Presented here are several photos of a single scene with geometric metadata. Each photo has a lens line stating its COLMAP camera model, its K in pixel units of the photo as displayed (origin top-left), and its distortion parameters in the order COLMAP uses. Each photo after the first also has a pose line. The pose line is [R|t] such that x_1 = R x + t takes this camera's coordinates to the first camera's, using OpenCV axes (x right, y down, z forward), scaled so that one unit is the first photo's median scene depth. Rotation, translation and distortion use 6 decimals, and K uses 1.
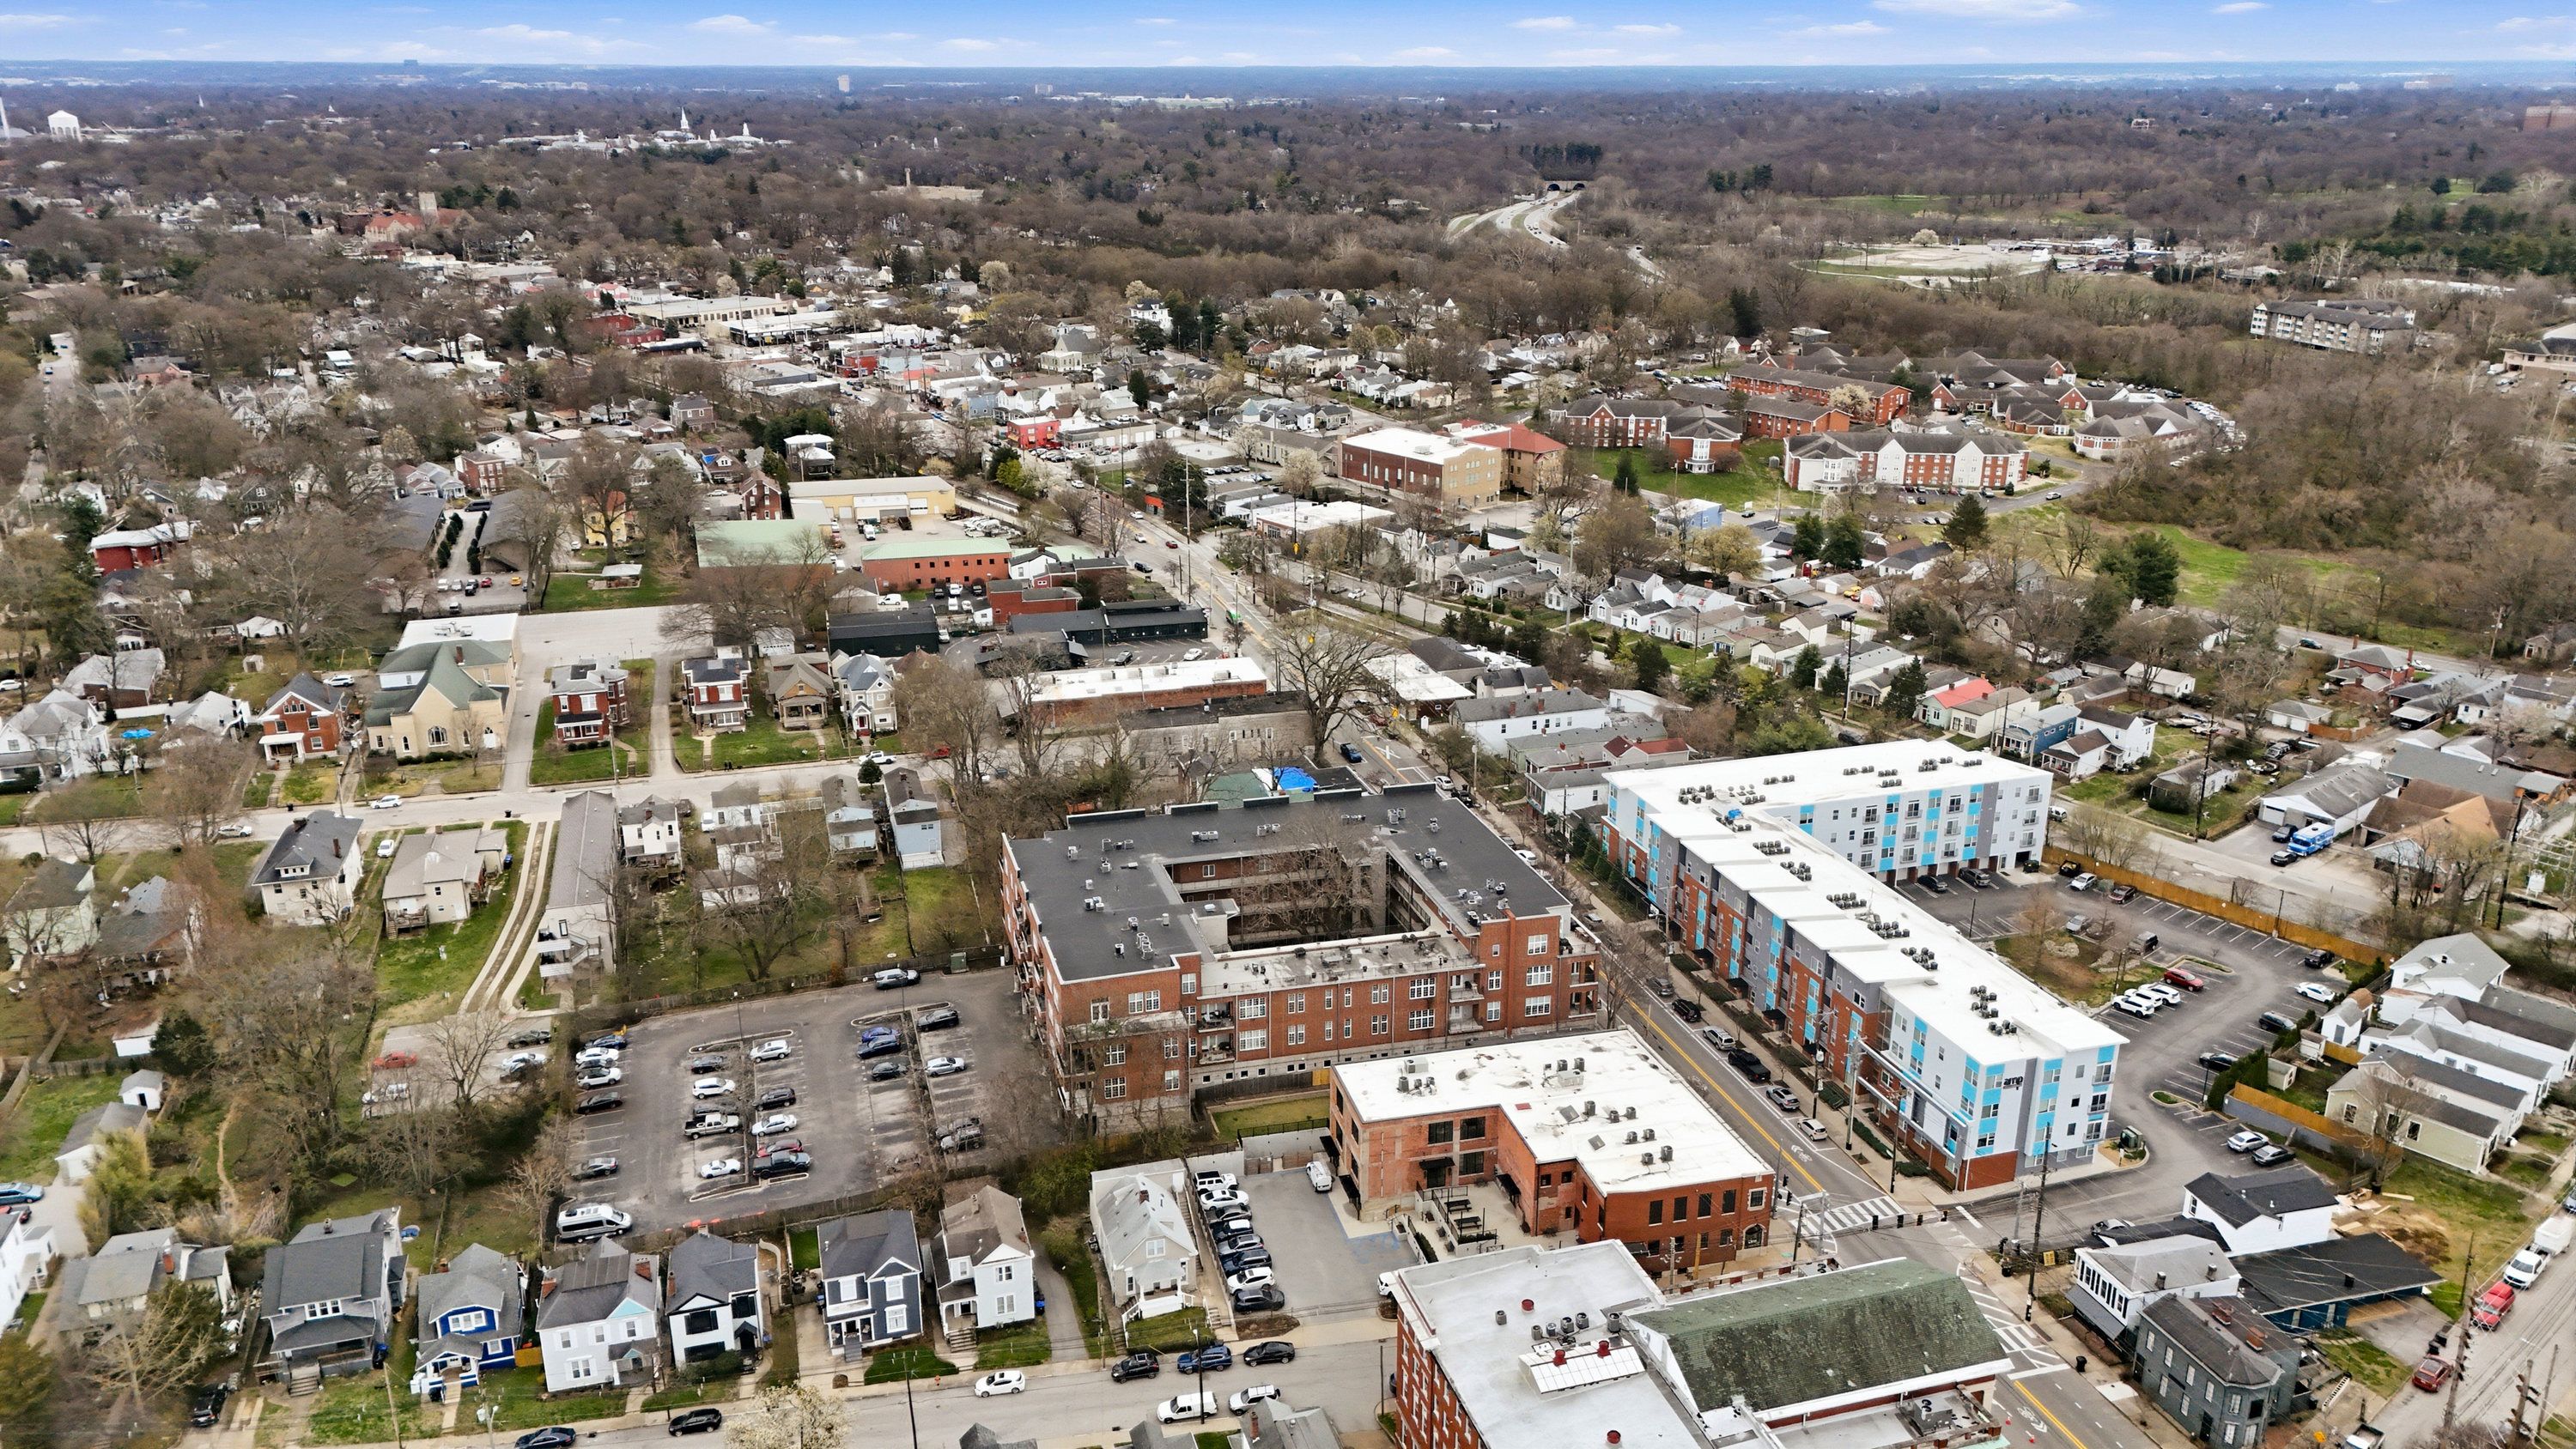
lens RADIAL K [[1859.6, 0, 1285.3], [0, 1859.6, 725.4], [0, 0, 1]] dist [0.036839, -0.020459]
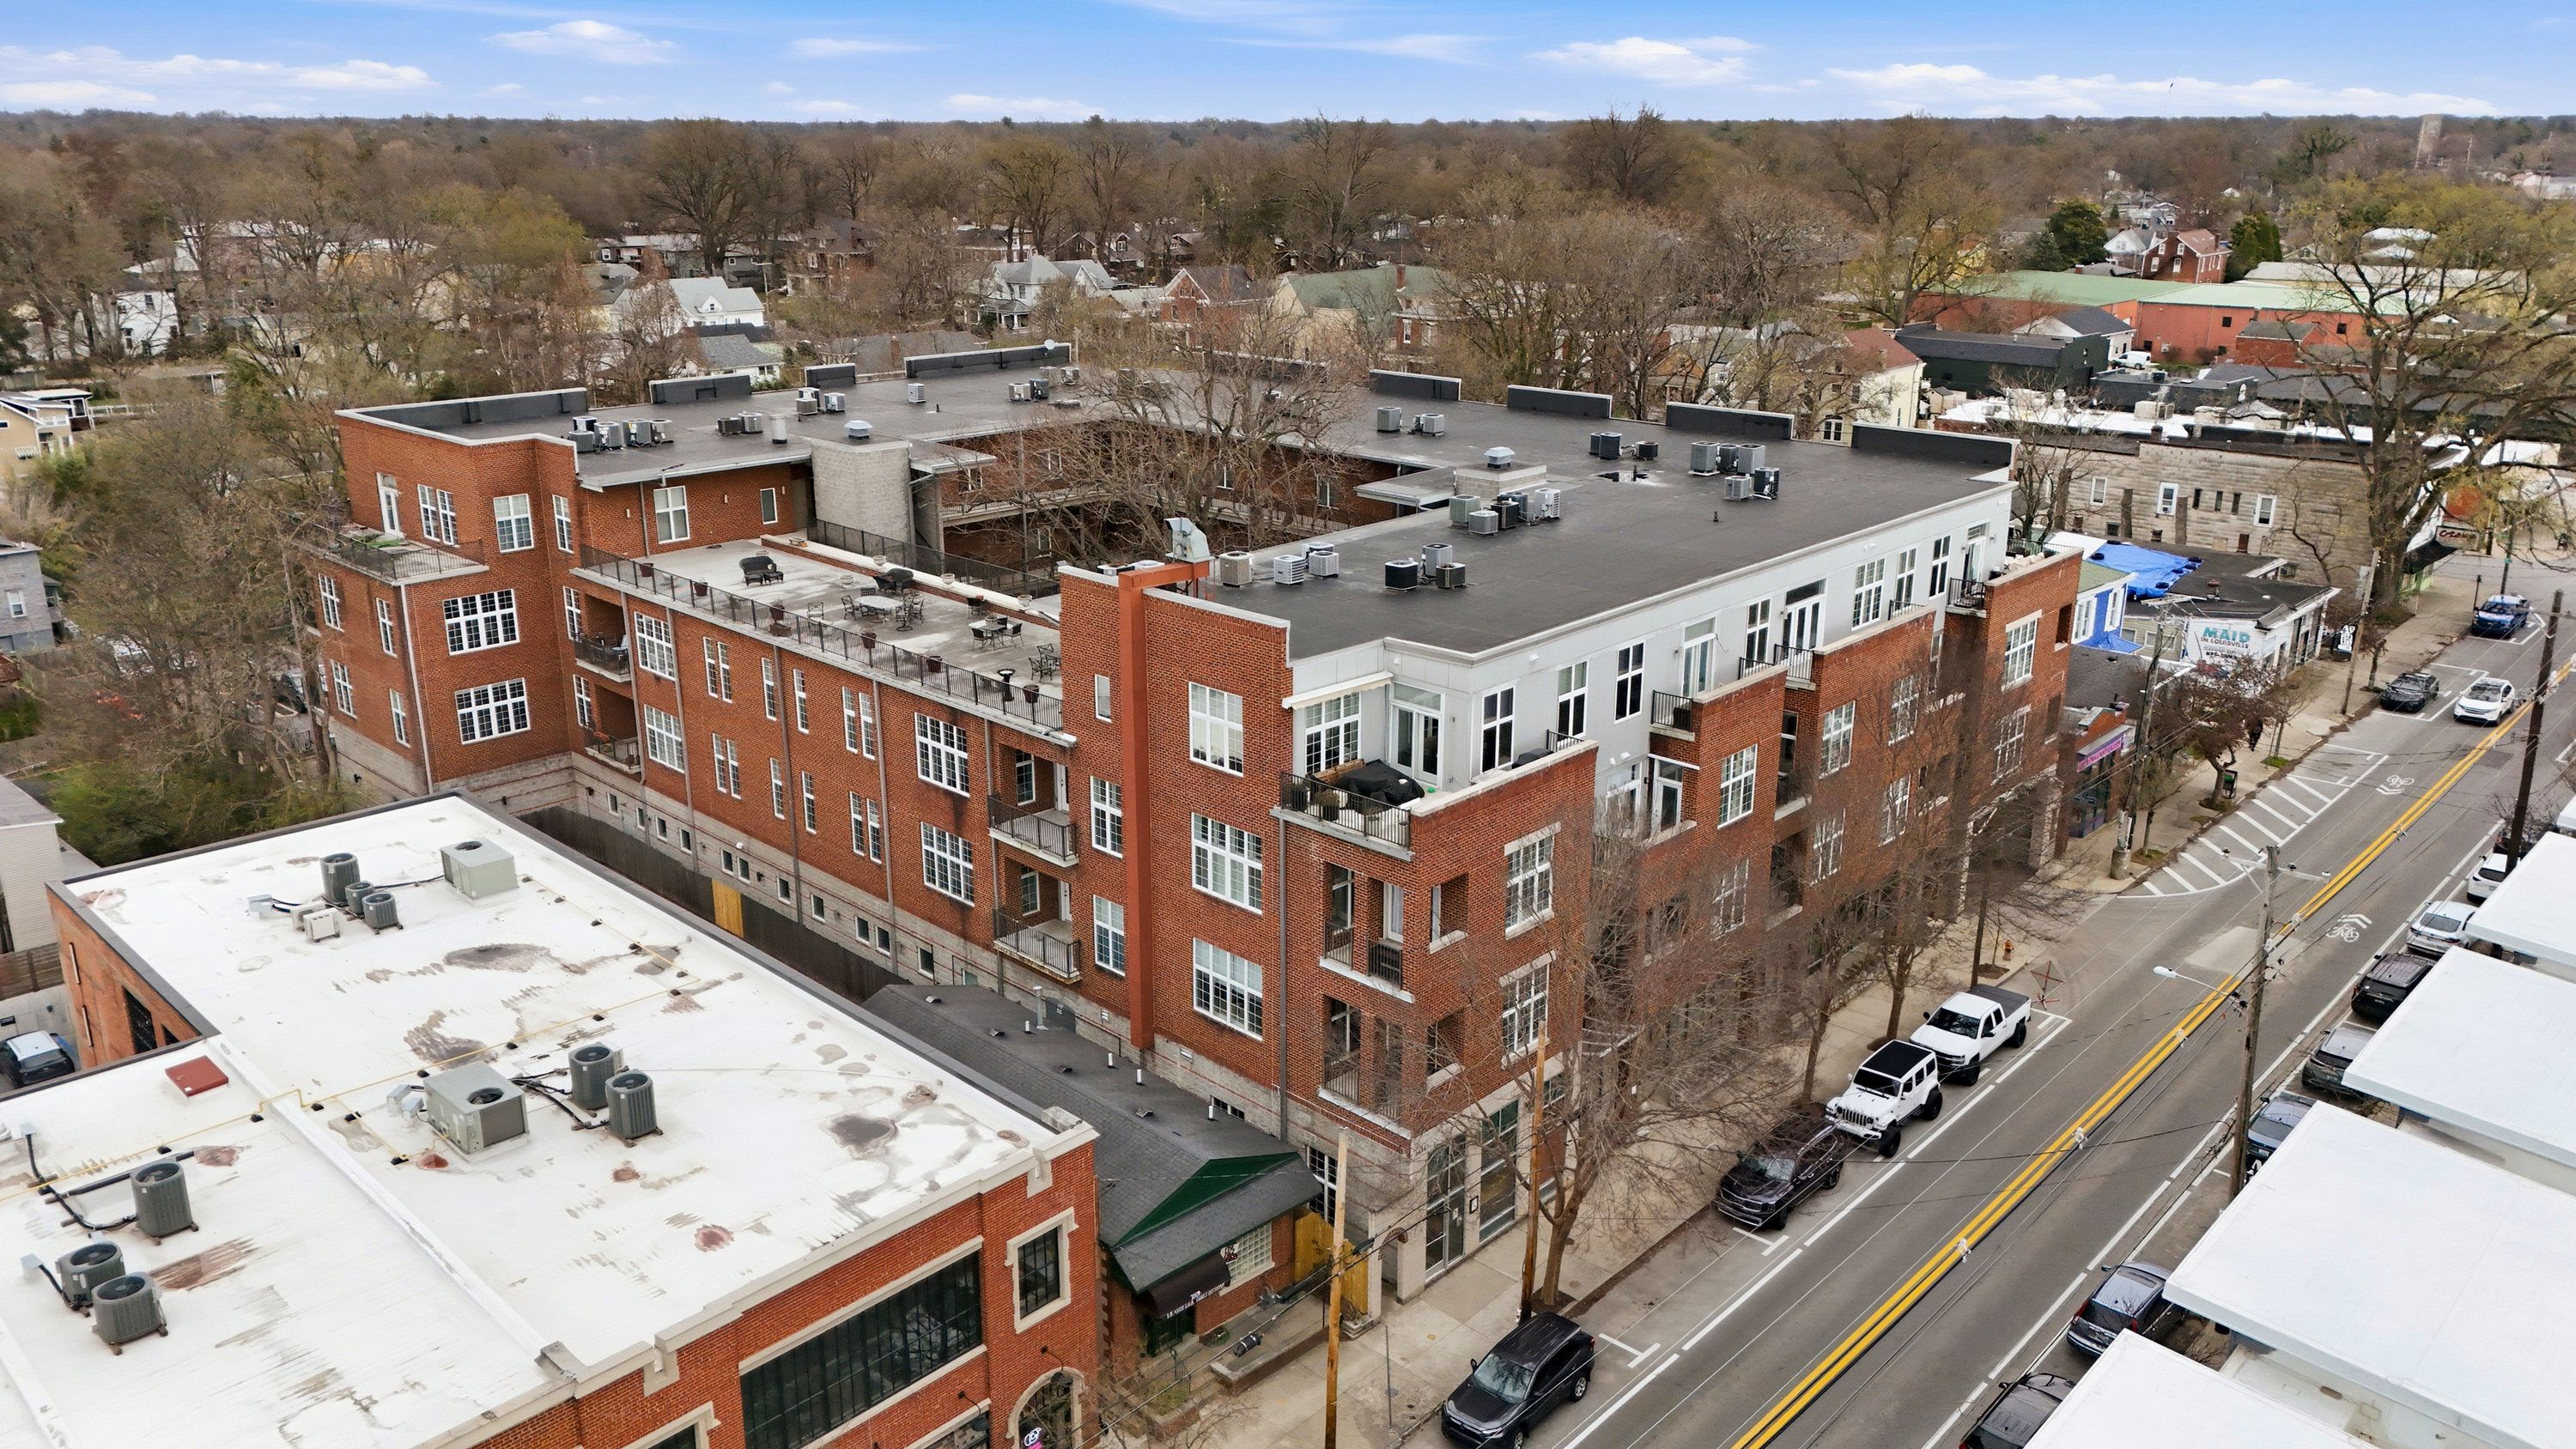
lens RADIAL K [[1859.6, 0, 1288.2], [0, 1859.6, 718.4], [0, 0, 1]] dist [0.036839, -0.020459]
pose [[0.502045, 0.247873, -0.828559, 0.343208], [-0.271508, 0.954784, 0.121121, 0.083629], [0.821118, 0.164152, 0.546644, 0.869795]]
